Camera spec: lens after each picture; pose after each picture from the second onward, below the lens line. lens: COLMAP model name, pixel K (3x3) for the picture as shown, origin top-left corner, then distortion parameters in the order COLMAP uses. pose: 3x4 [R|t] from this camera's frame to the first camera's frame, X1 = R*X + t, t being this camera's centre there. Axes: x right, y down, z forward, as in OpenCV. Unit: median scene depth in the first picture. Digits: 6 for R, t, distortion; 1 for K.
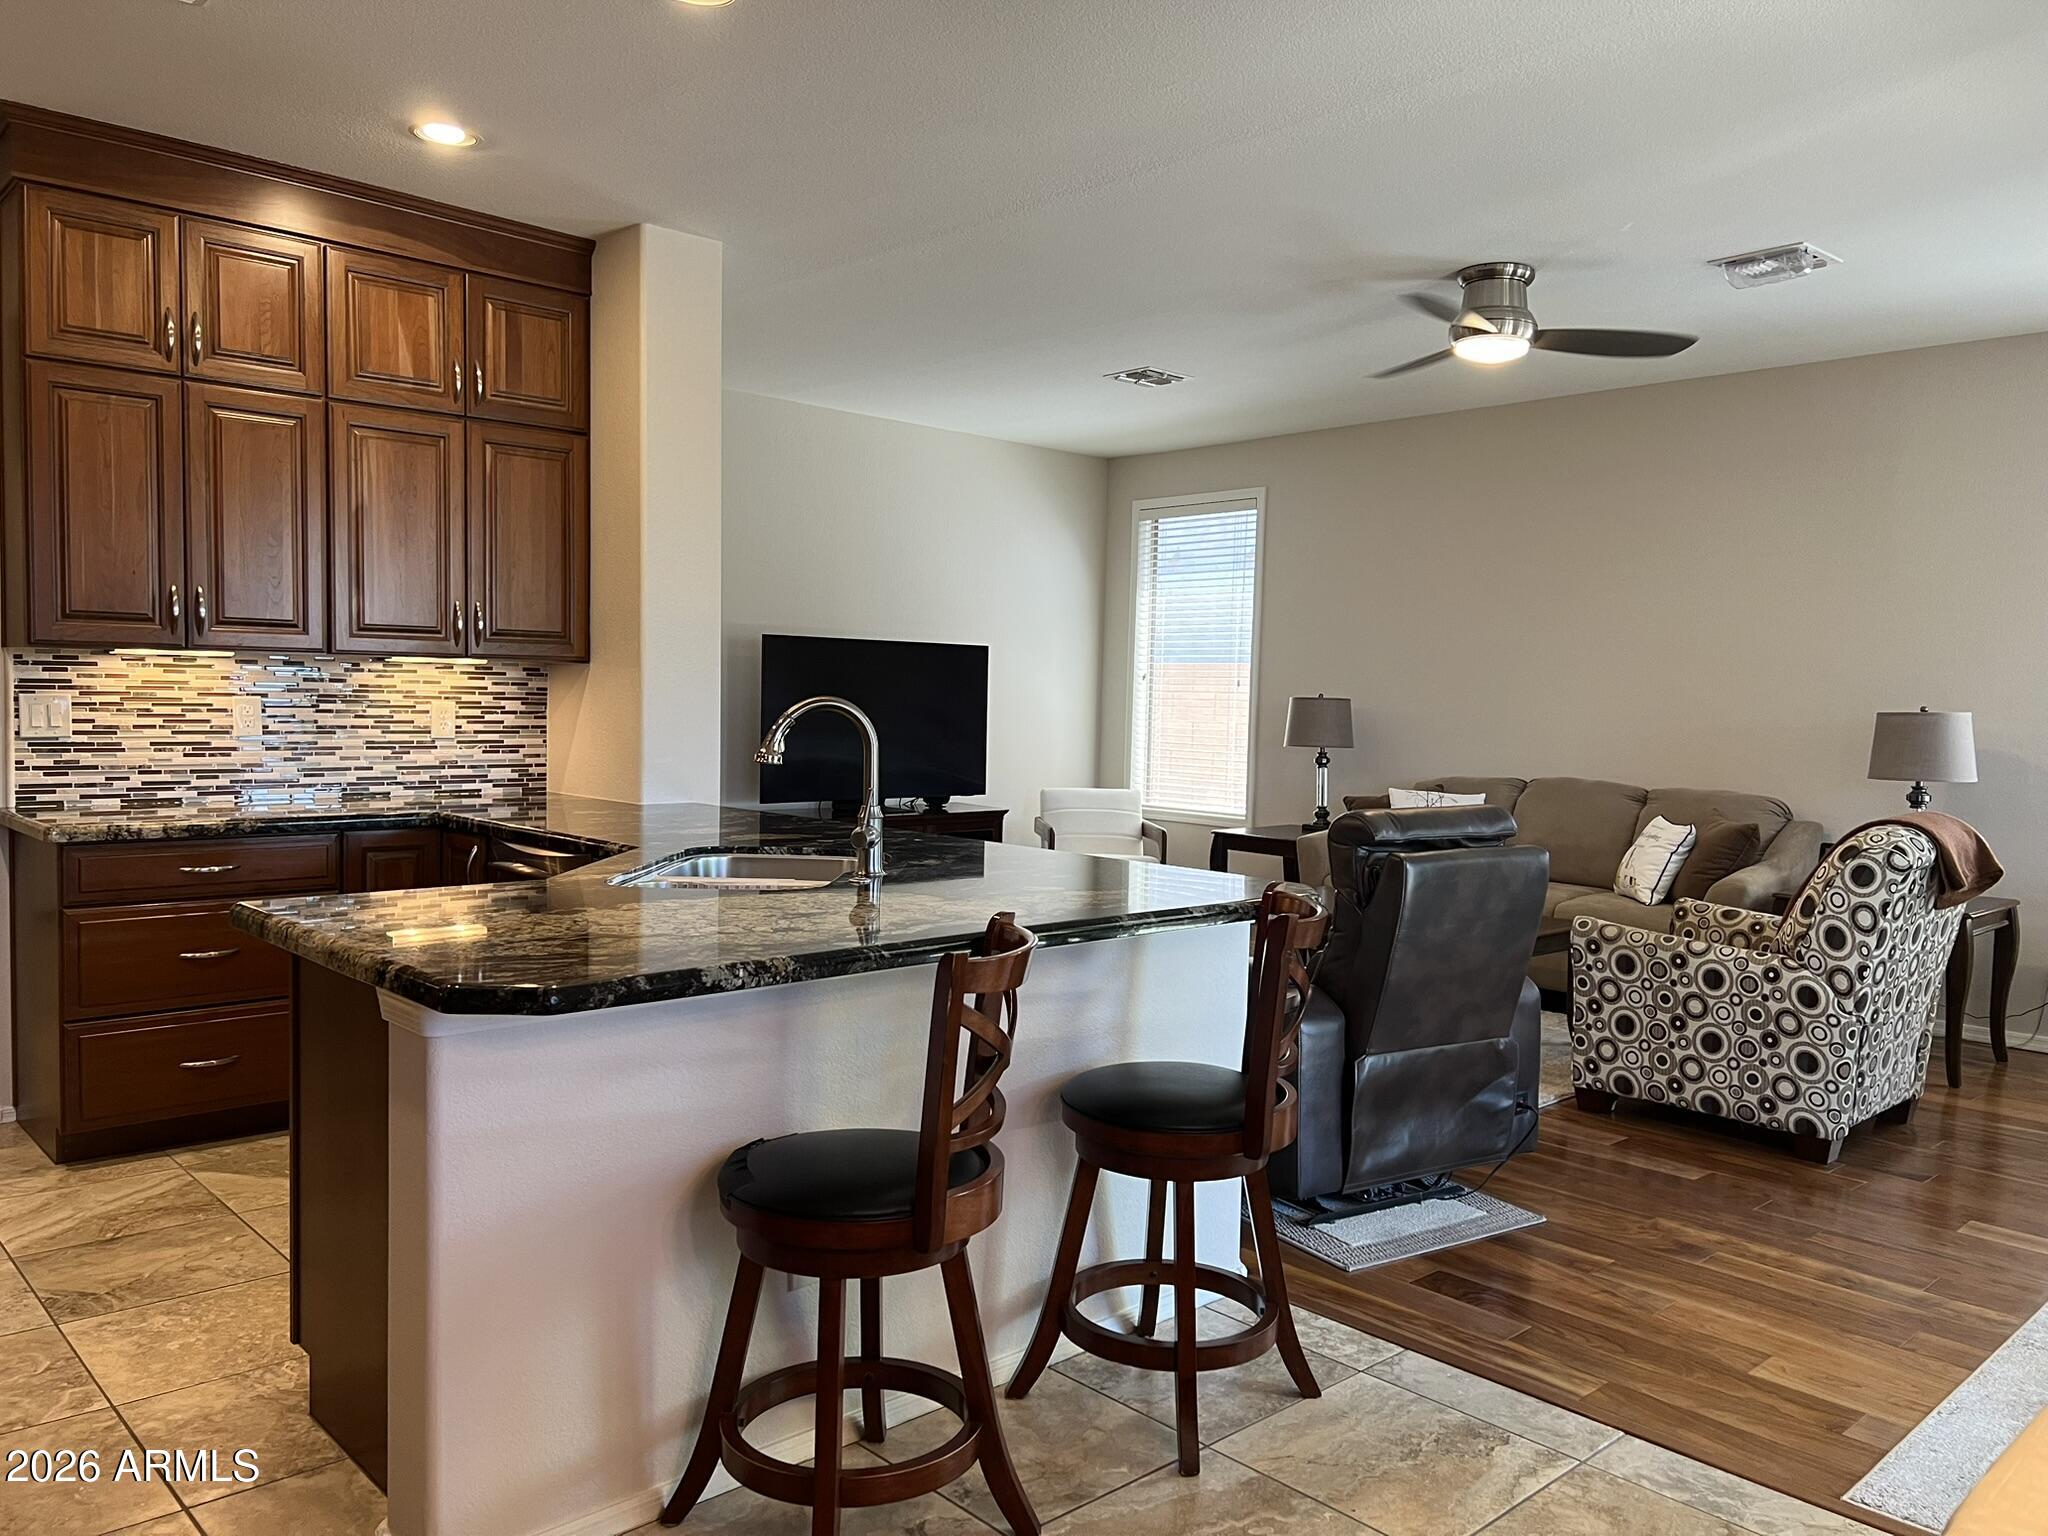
lens RADIAL K [[1543.0, 0, 1033.3], [0, 1543.0, 775.6], [0, 0, 1]] dist [0.048390, -0.058852]
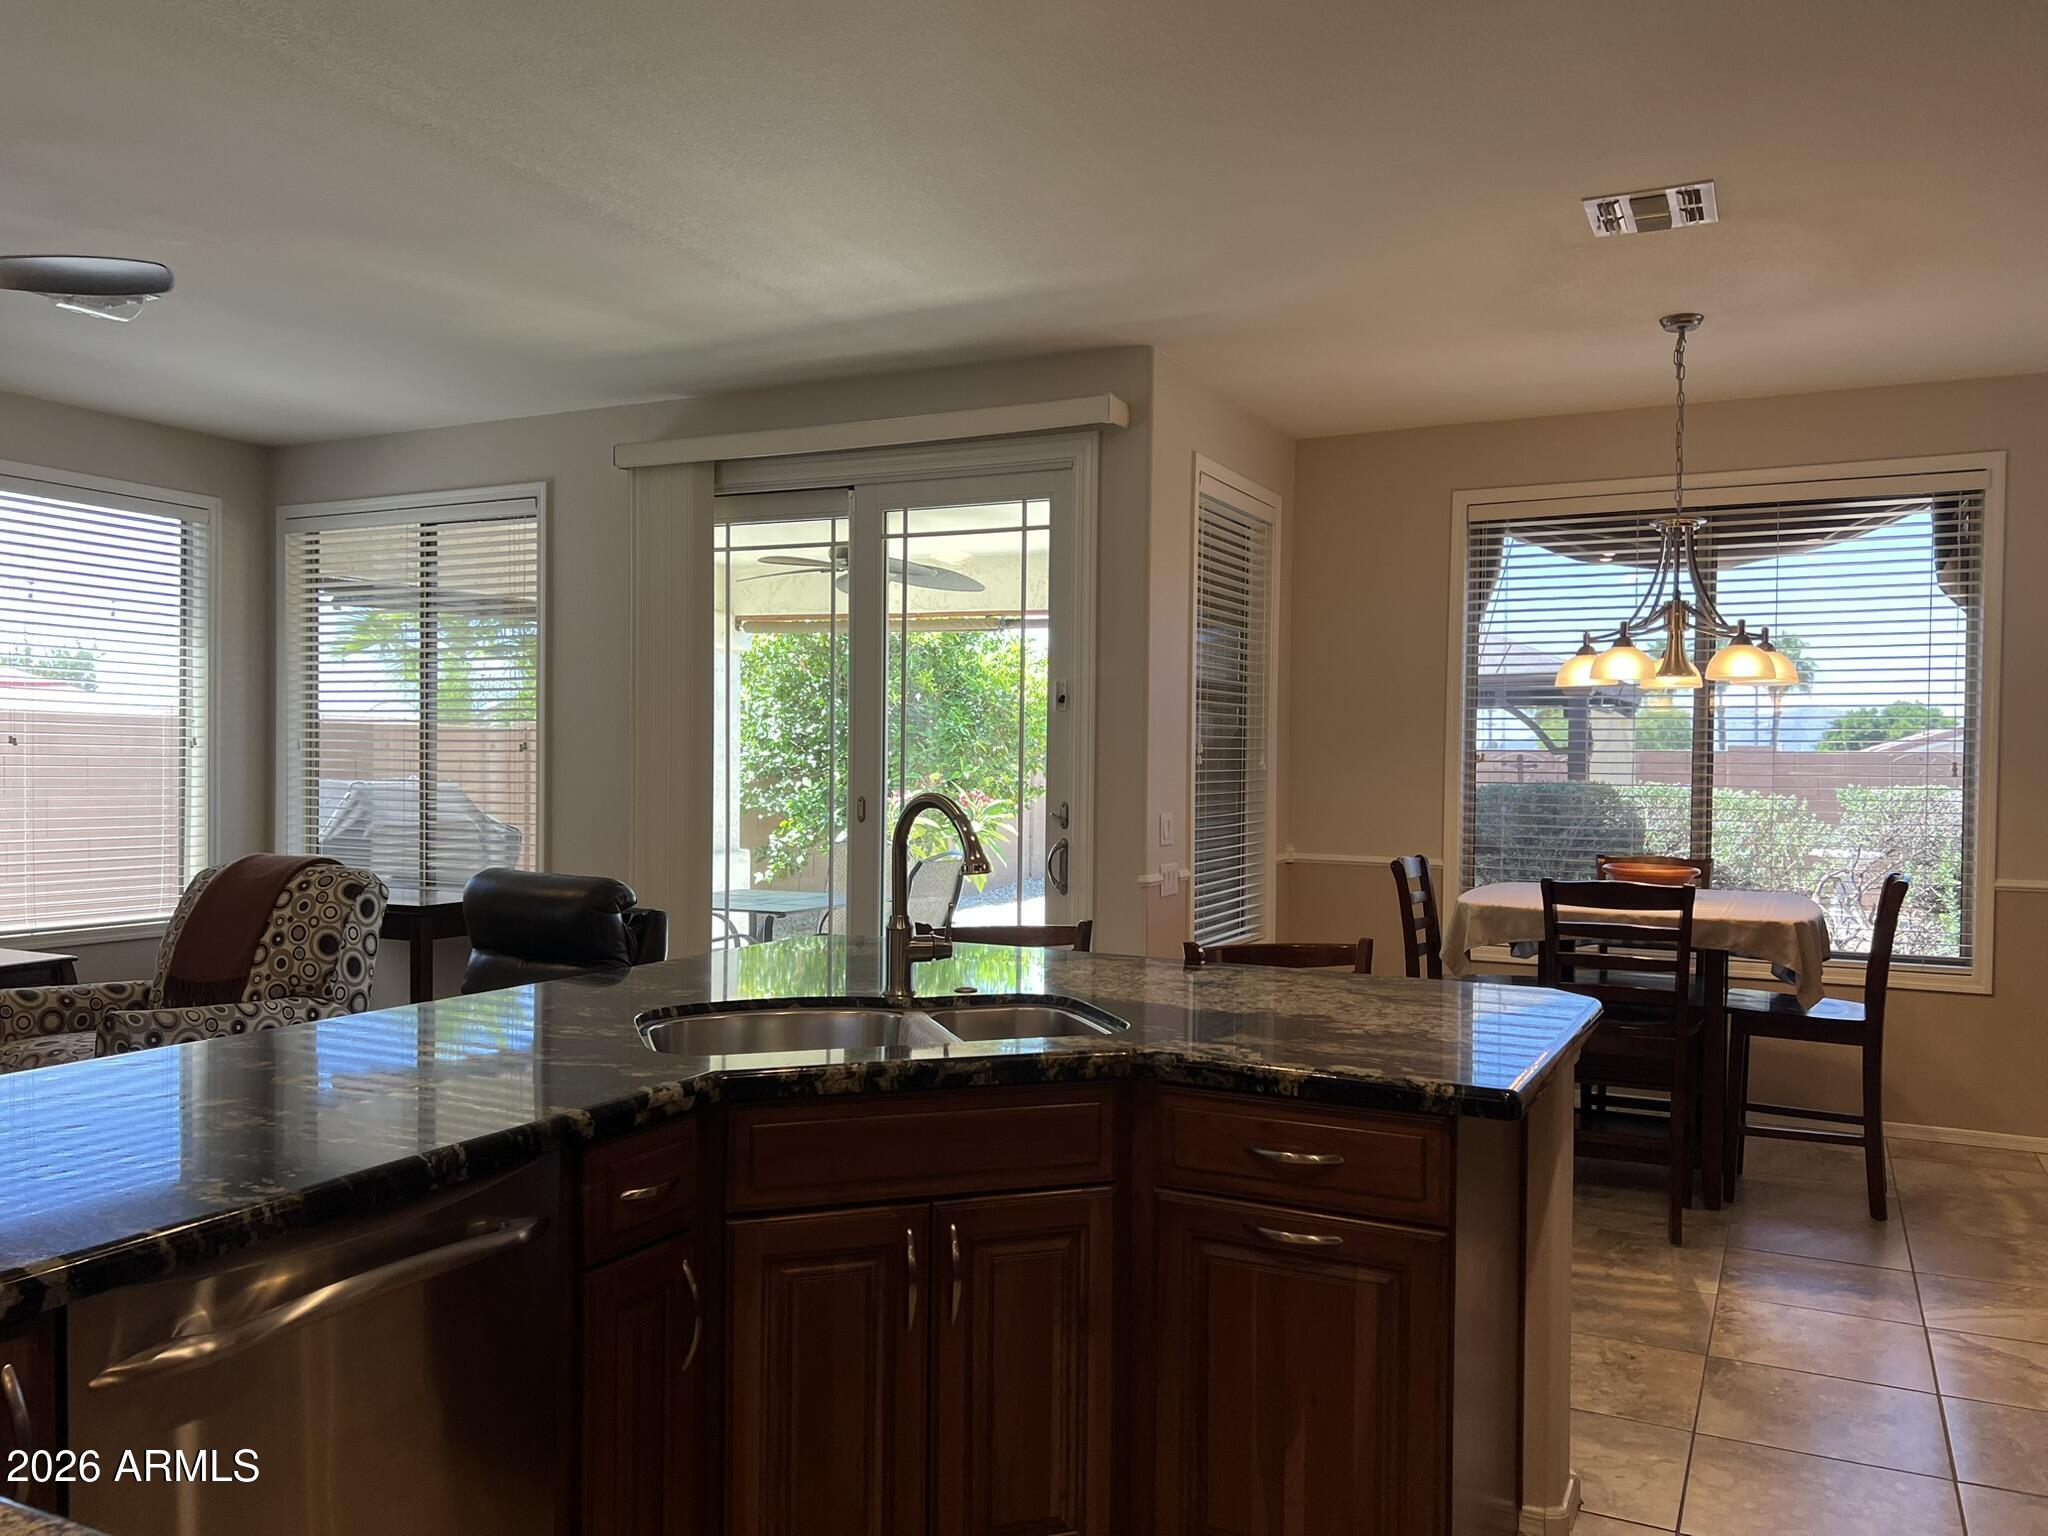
lens RADIAL K [[1543.0, 0, 1030.8], [0, 1543.0, 772.8], [0, 0, 1]] dist [0.048390, -0.058852]
pose [[-0.337922, -0.040698, 0.940294, -0.946062], [0.037063, 0.997714, 0.056503, -0.110268], [-0.940444, 0.053944, -0.335641, 1.191173]]
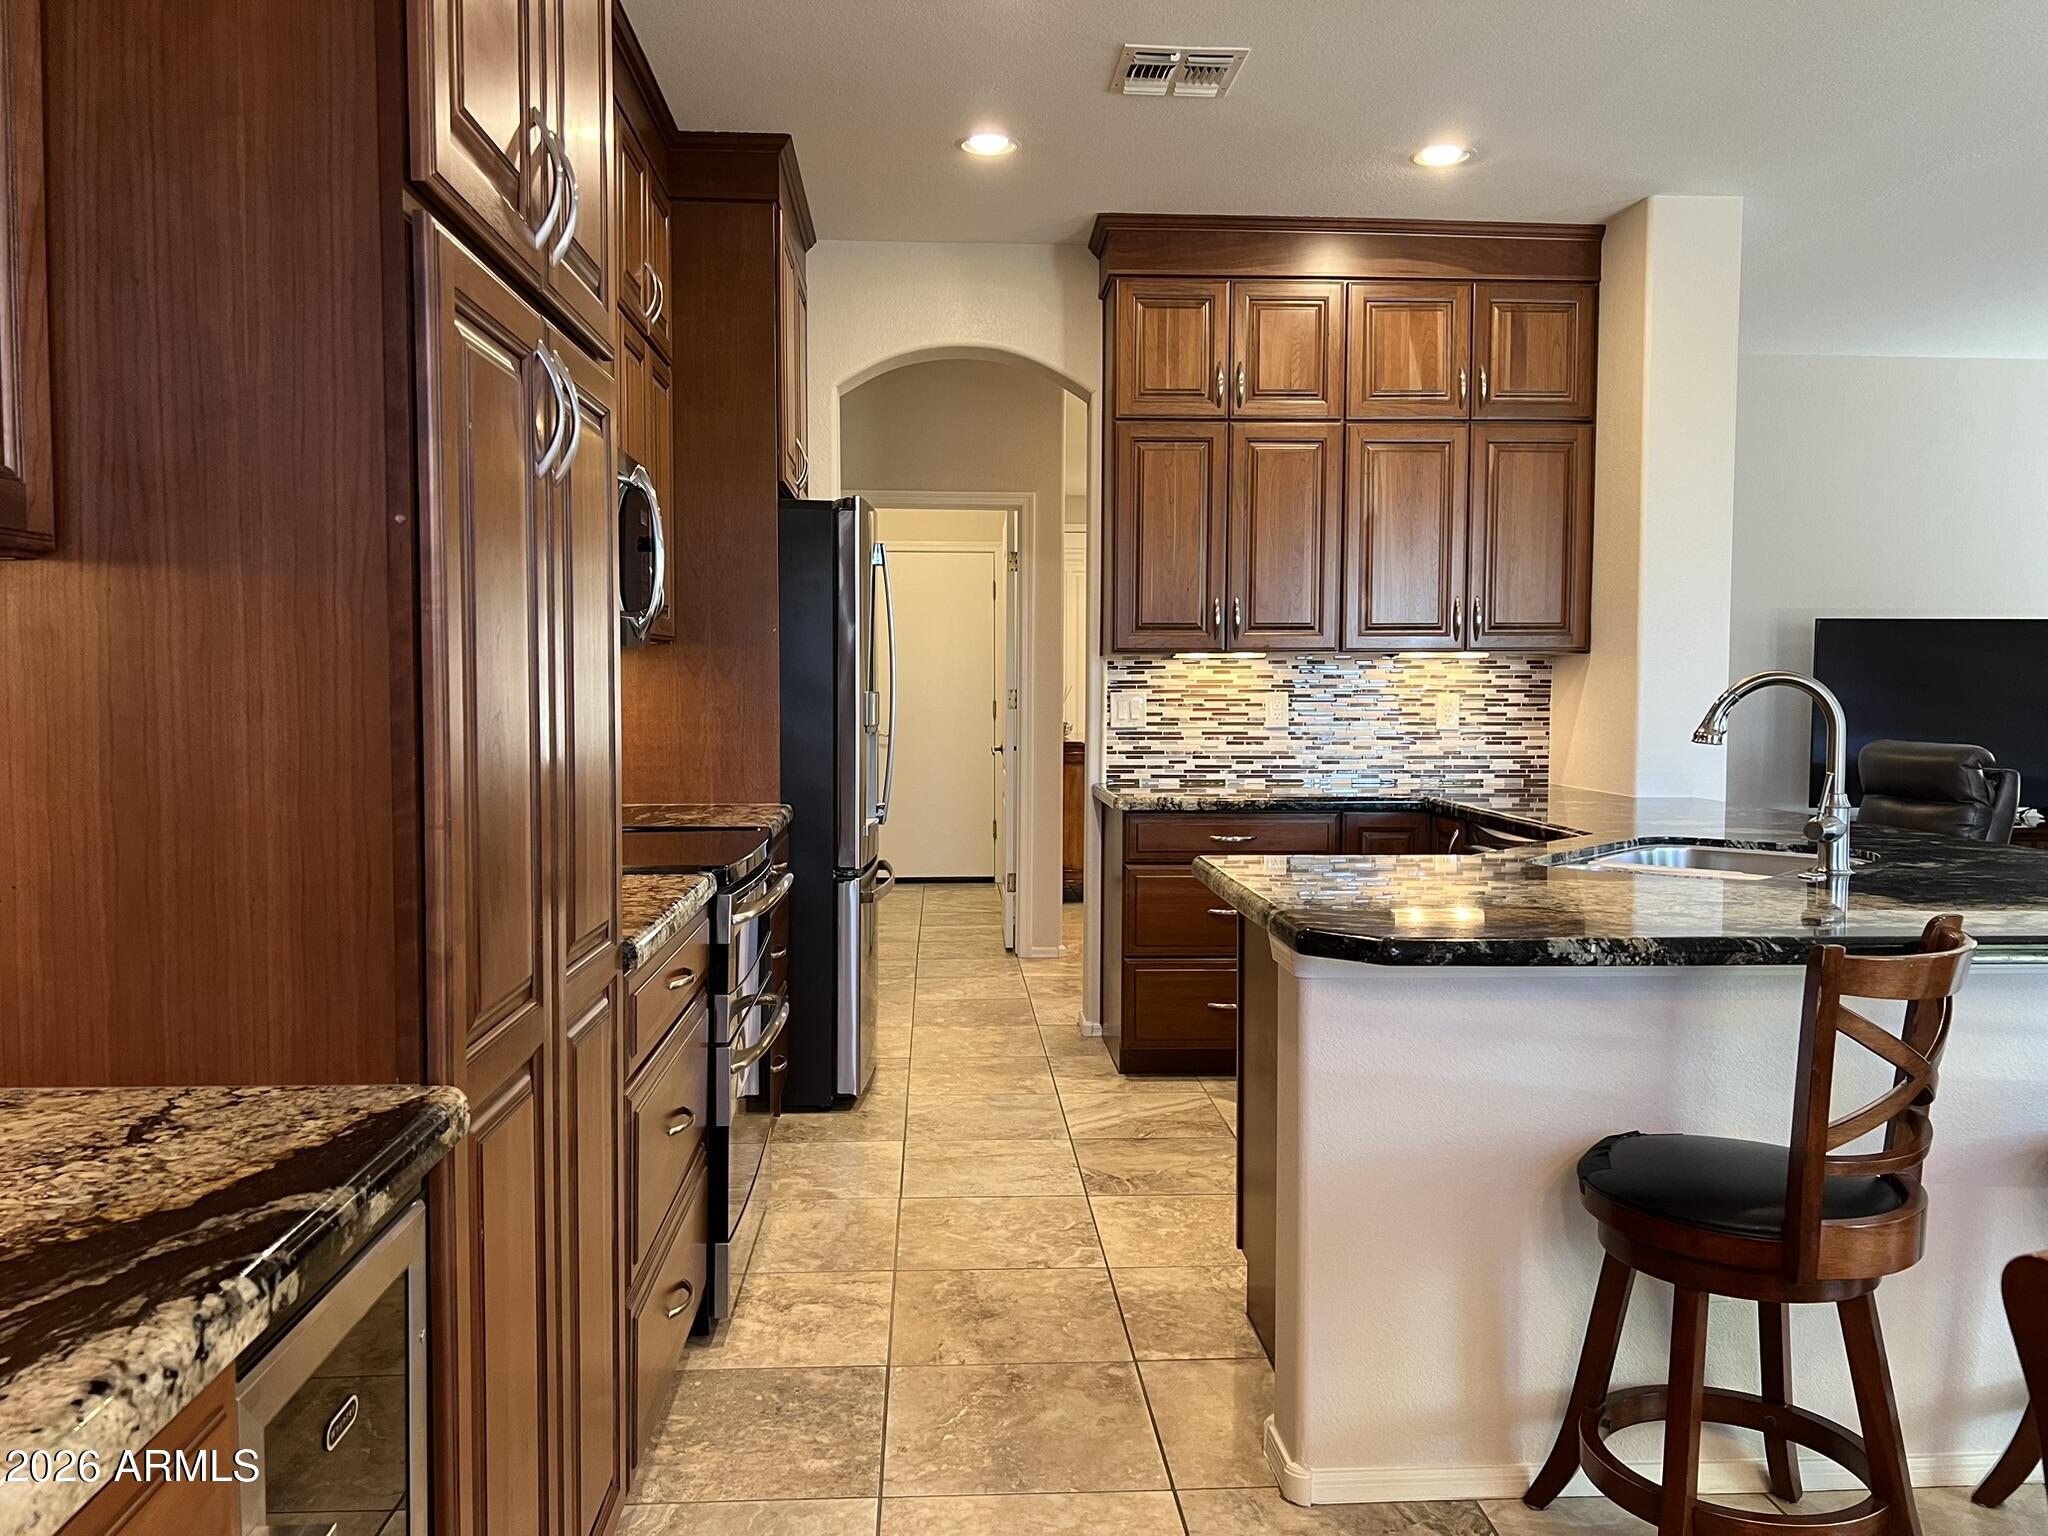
lens RADIAL K [[1543.0, 0, 1034.3], [0, 1543.0, 767.7], [0, 0, 1]] dist [0.048390, -0.058852]
pose [[0.765672, 0.012462, -0.643110, 0.093220], [-0.021323, 0.999755, -0.006014, 0.016159], [0.642878, 0.018318, 0.765750, 0.020643]]
